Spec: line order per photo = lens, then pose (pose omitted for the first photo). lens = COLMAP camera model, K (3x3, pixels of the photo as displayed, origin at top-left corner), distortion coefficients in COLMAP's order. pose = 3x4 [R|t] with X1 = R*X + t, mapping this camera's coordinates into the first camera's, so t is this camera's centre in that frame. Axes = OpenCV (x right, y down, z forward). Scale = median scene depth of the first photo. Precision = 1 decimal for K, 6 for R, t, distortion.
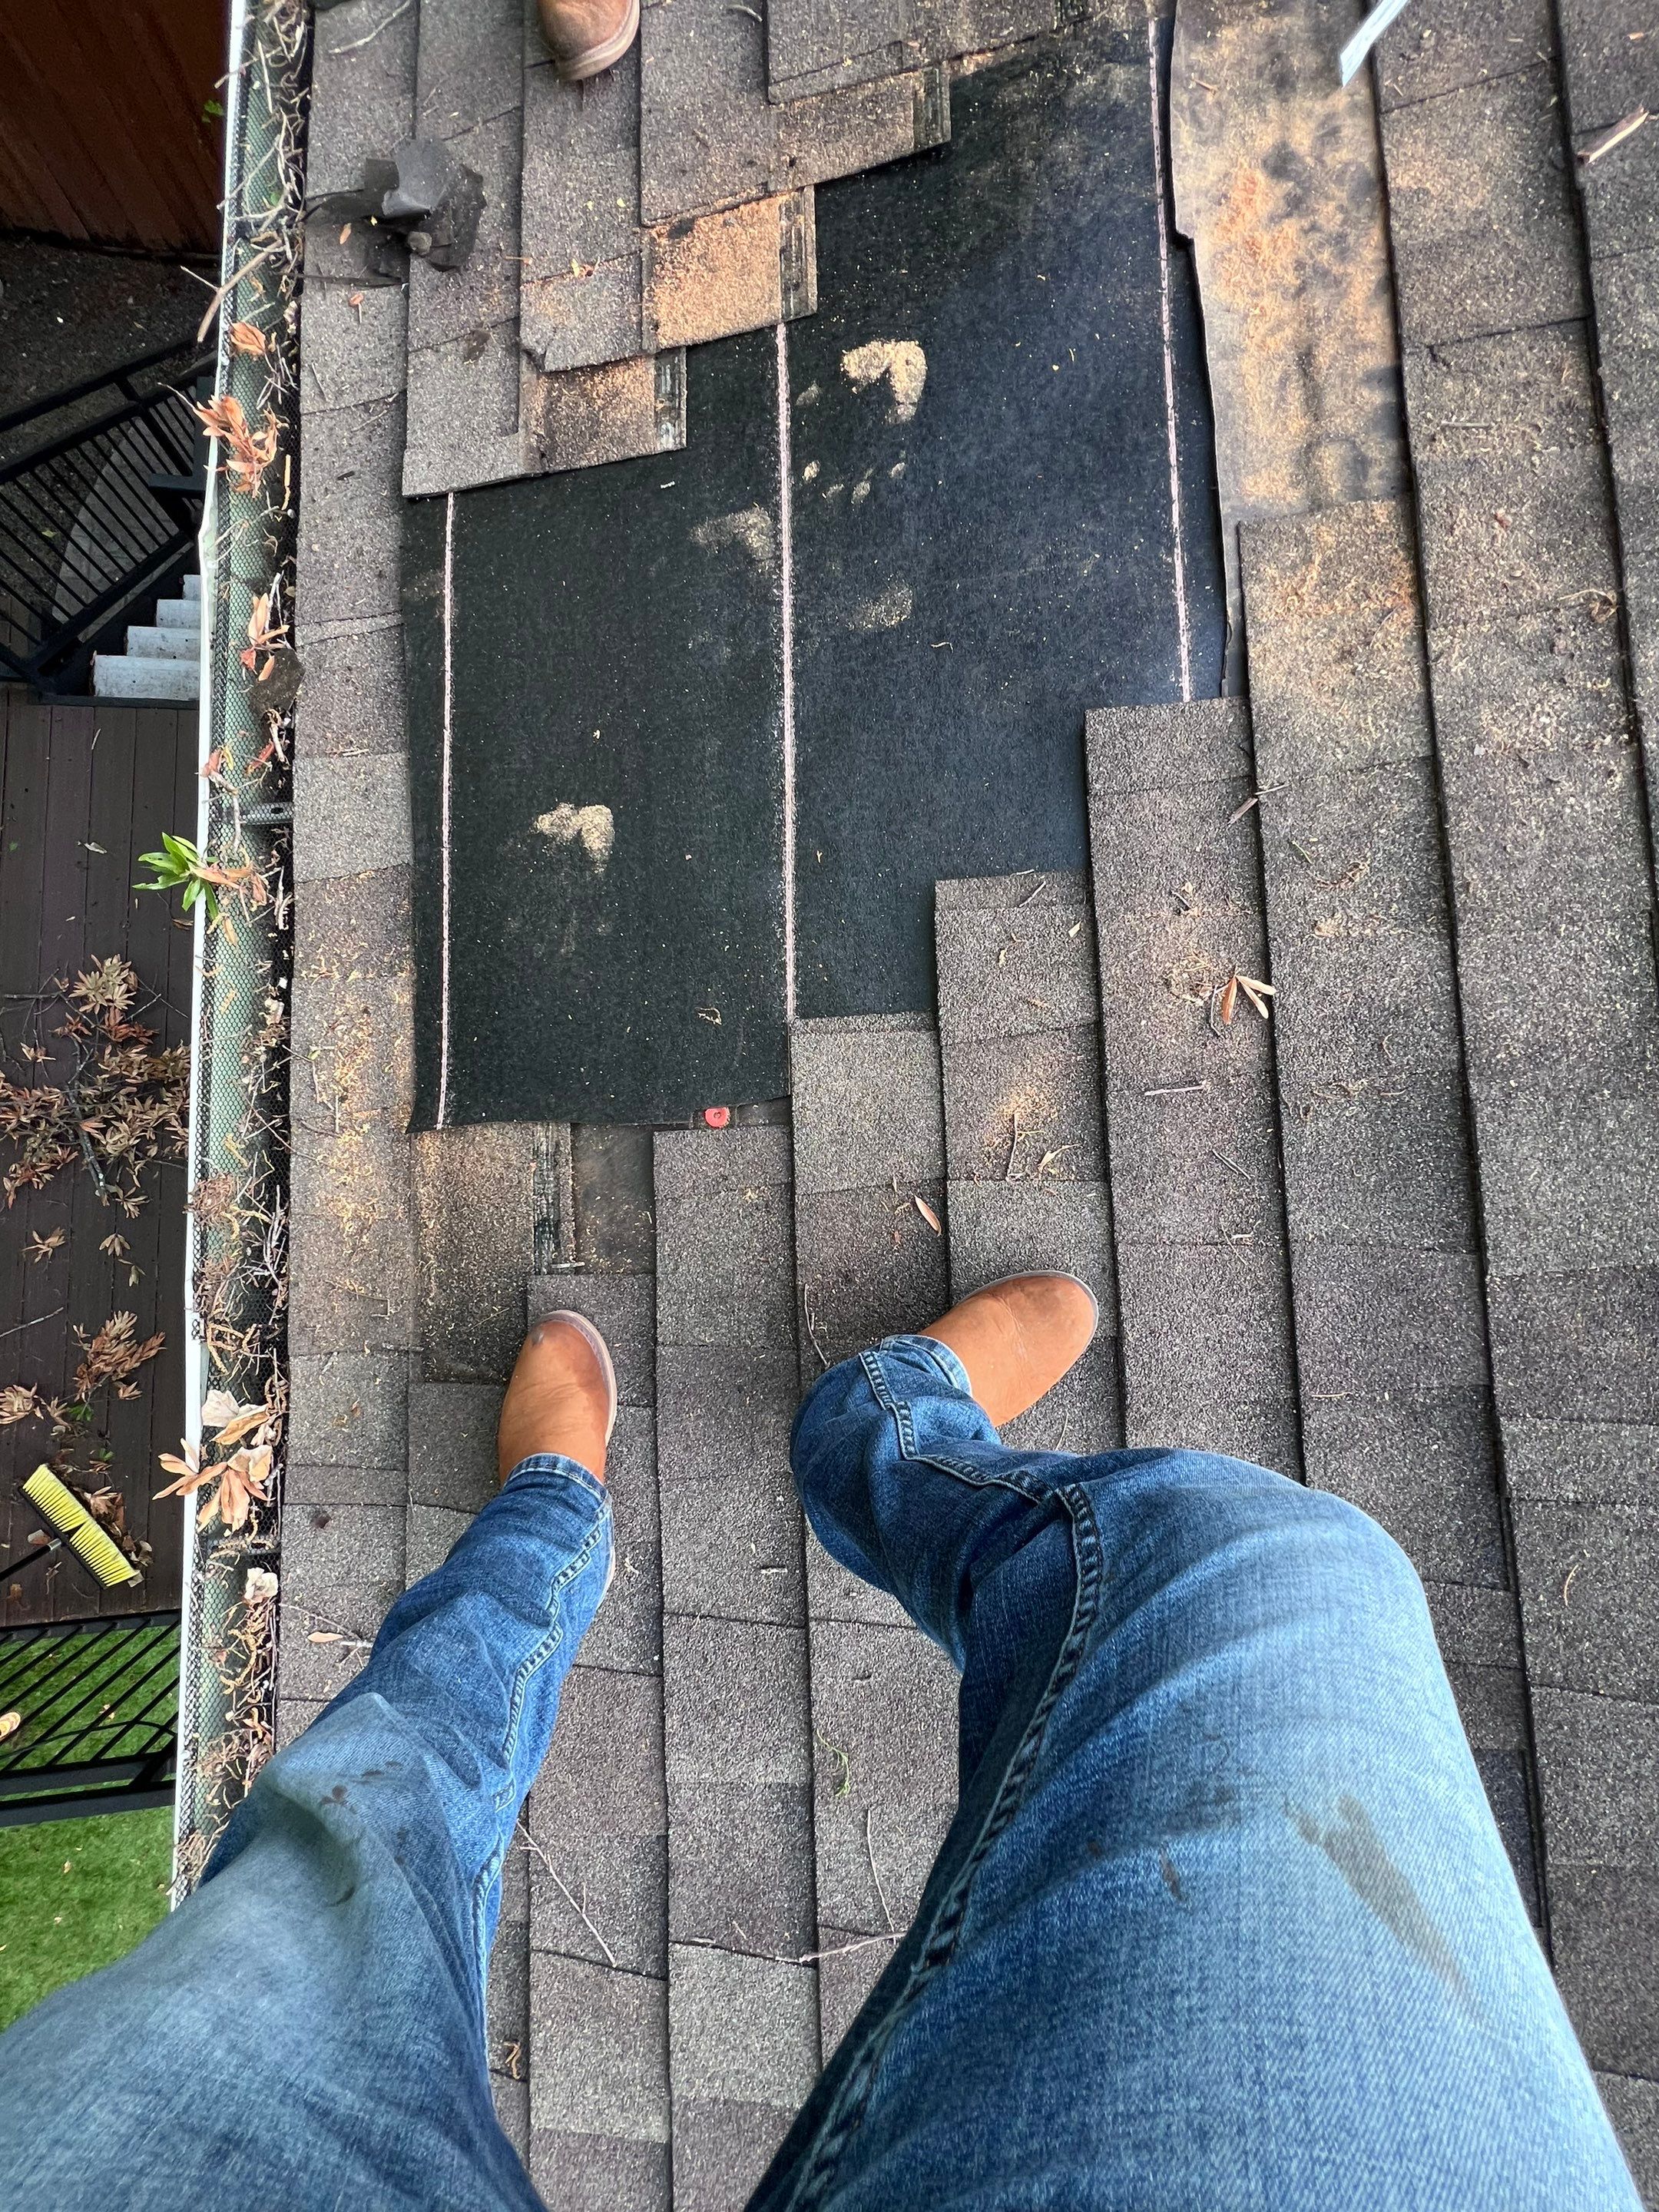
lens RADIAL K [[887.4, 0, 835.0], [0, 887.4, 1104.4], [0, 0, 1]] dist [-0.000580, -0.000288]
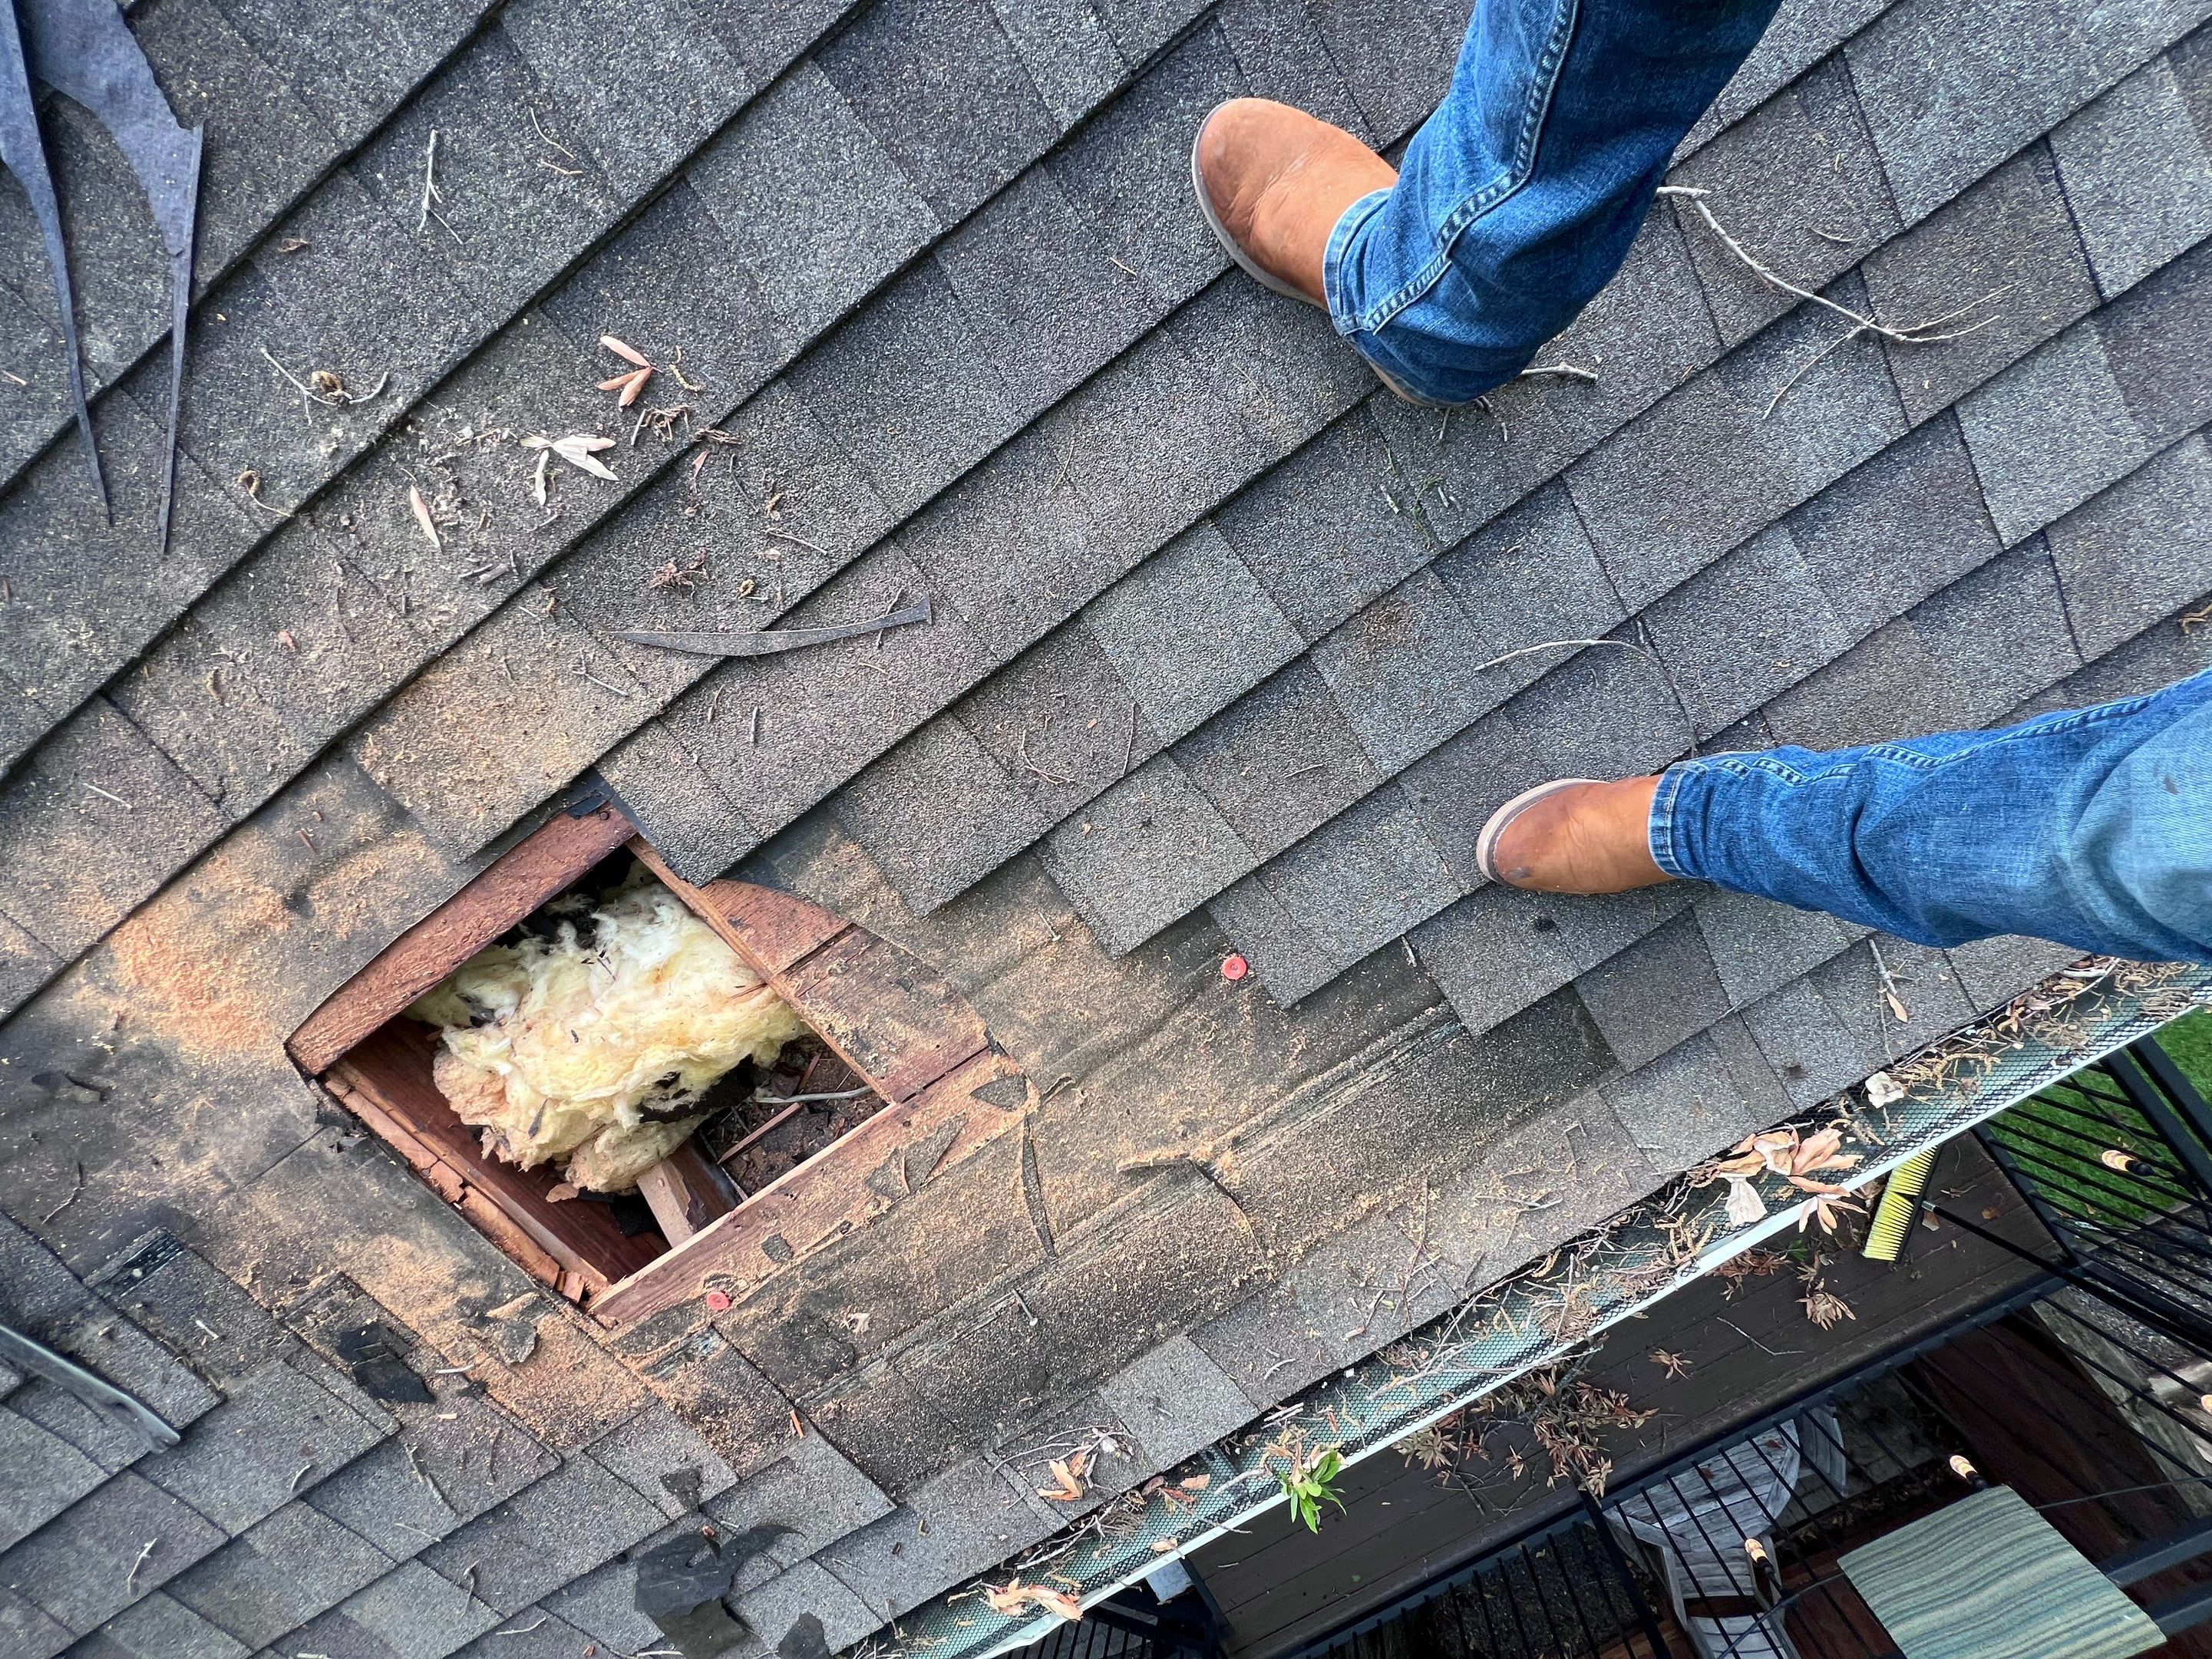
lens RADIAL K [[887.8, 0, 1104.3], [0, 887.8, 823.7], [0, 0, 1]] dist [-0.002328, 0.000407]
pose [[-0.547184, -0.835829, -0.044495, 0.115348], [0.836587, -0.544436, -0.060925, 0.035550], [0.026698, -0.070561, 0.997150, 0.012143]]
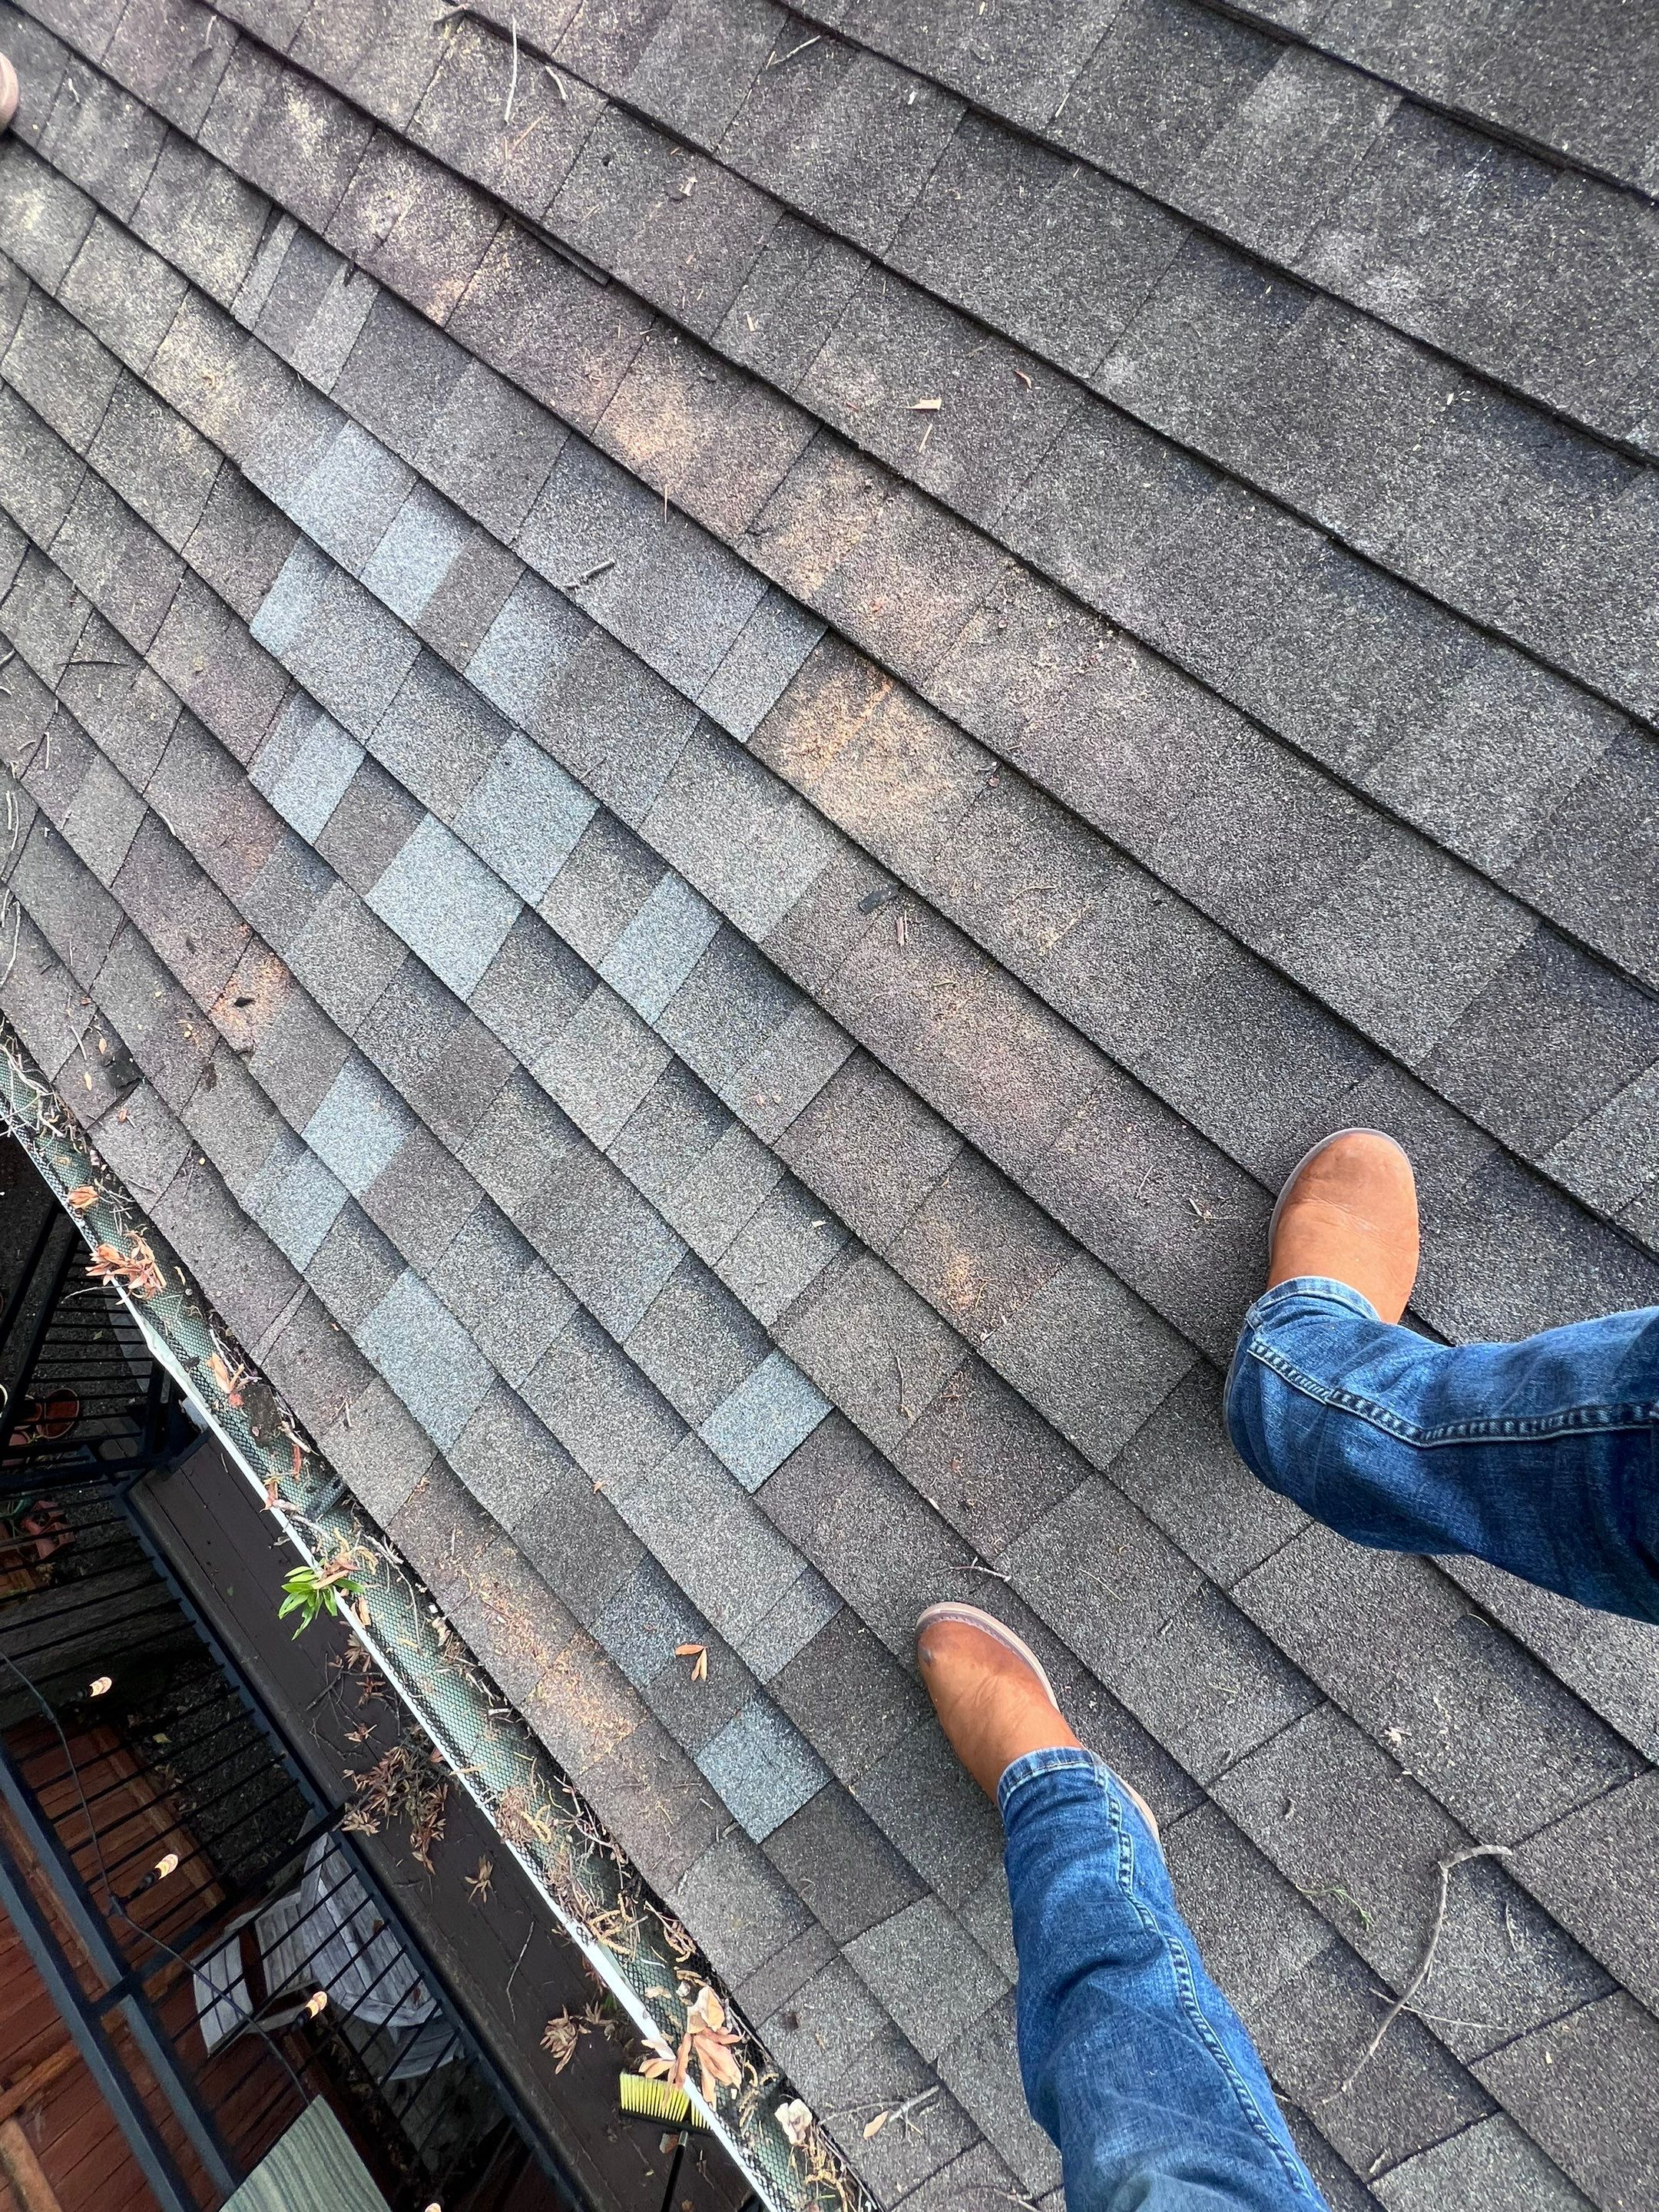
lens RADIAL K [[887.4, 0, 835.0], [0, 887.4, 1104.4], [0, 0, 1]] dist [-0.000580, -0.000288]
pose [[0.702723, -0.710233, -0.041818, 0.216500], [0.696634, 0.698825, -0.162311, -0.051171], [0.144502, 0.084928, 0.985853, -0.055892]]
